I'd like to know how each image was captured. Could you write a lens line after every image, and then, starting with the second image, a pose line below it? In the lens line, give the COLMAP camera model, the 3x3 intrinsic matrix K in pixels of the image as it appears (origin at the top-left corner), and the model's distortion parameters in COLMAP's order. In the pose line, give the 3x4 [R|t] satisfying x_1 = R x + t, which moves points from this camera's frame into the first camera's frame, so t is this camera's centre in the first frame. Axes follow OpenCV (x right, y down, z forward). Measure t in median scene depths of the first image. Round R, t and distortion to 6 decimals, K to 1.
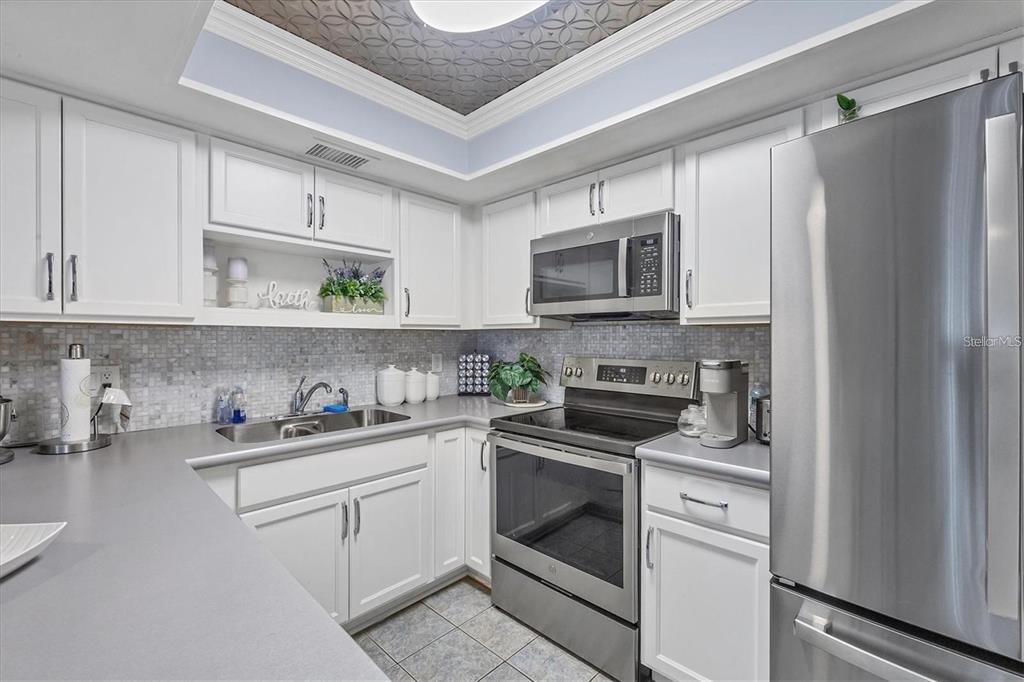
lens RADIAL K [[432.7, 0, 513.8], [0, 432.7, 341.3], [0, 0, 1]] dist [0.000383, 0.000390]
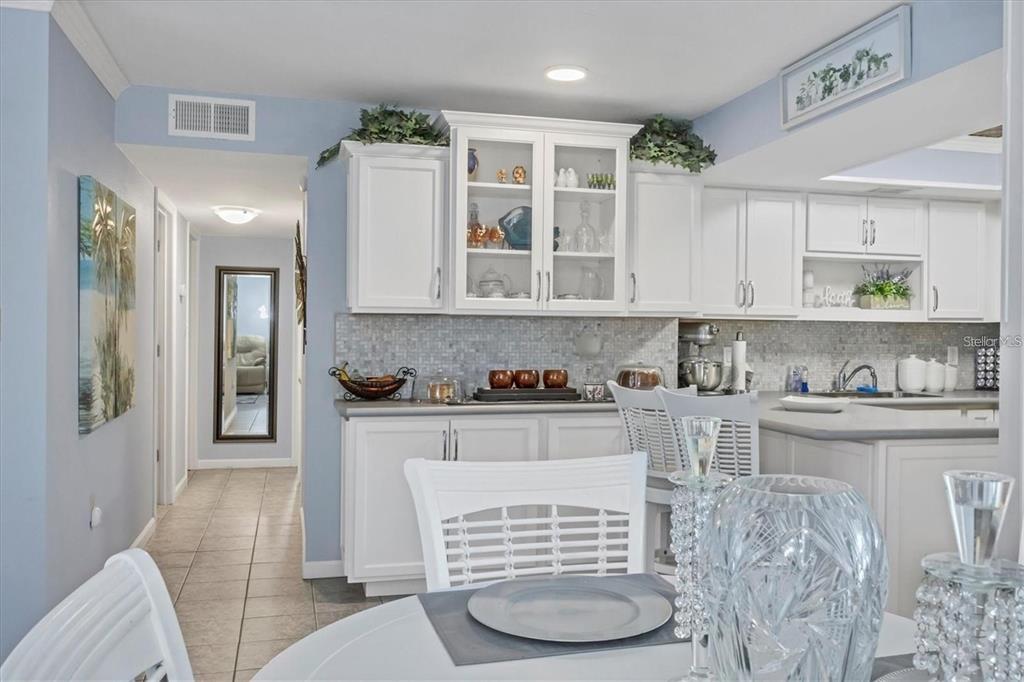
lens RADIAL K [[851.9, 0, 514.4], [0, 851.9, 340.8], [0, 0, 1]] dist [-0.004155, 0.003447]
pose [[0.855879, 0.008767, -0.517102, -0.039297], [-0.010220, 0.999948, 0.000037, 0.035864], [0.517075, 0.005253, 0.855924, -1.679174]]
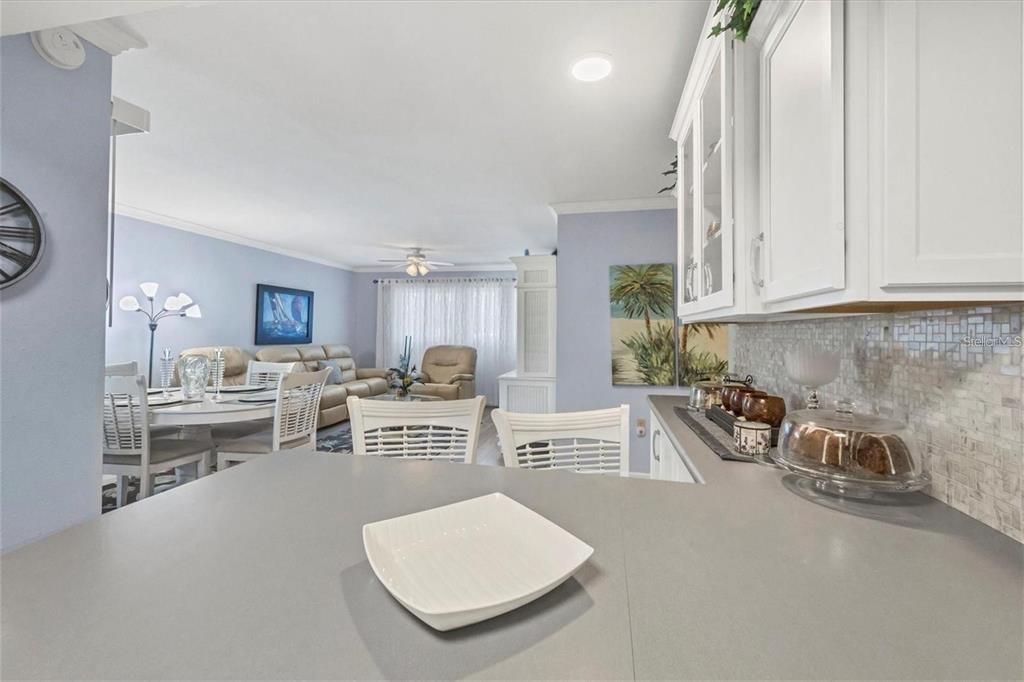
lens RADIAL K [[427.3, 0, 506.5], [0, 427.3, 327.4], [0, 0, 1]] dist [-0.003656, -0.000704]
pose [[-0.855109, -0.017449, -0.518154, -0.303606], [-0.017408, 0.999836, -0.004942, 0.000613], [0.518156, 0.004794, -0.855273, 0.604942]]
